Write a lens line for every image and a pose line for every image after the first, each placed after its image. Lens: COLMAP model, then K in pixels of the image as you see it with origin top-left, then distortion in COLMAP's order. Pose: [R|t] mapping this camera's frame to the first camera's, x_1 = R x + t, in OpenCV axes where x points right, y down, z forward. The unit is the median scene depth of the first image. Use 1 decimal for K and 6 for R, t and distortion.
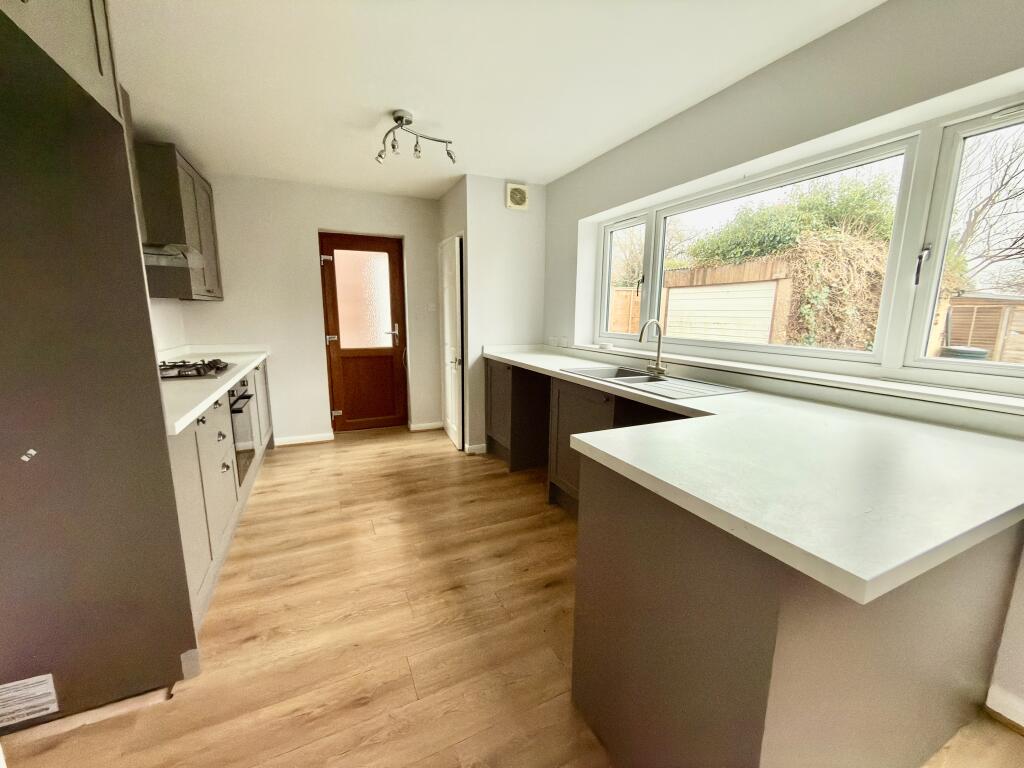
lens RADIAL K [[406.6, 0, 512.3], [0, 406.6, 381.2], [0, 0, 1]] dist [0.001615, 0.000069]
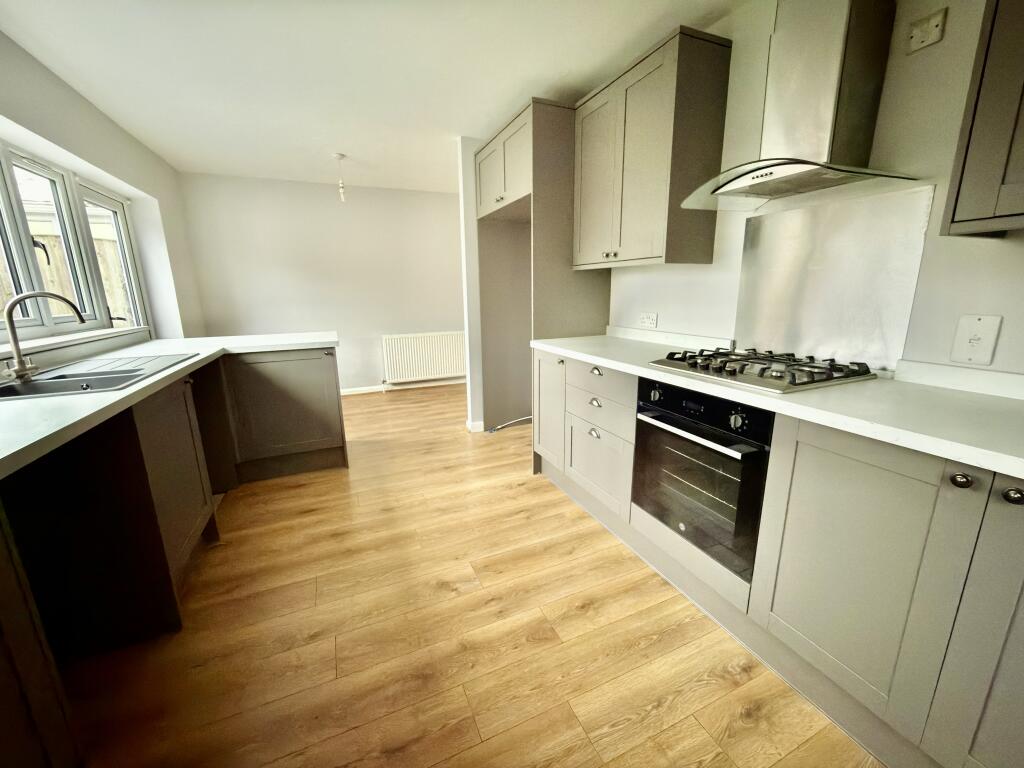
lens RADIAL K [[406.6, 0, 512.3], [0, 406.6, 381.2], [0, 0, 1]] dist [0.001615, 0.000069]
pose [[-0.999678, -0.002289, 0.025266, -0.538560], [0.007462, 0.925333, 0.379082, -0.310907], [-0.024247, 0.379149, -0.925018, 1.964282]]
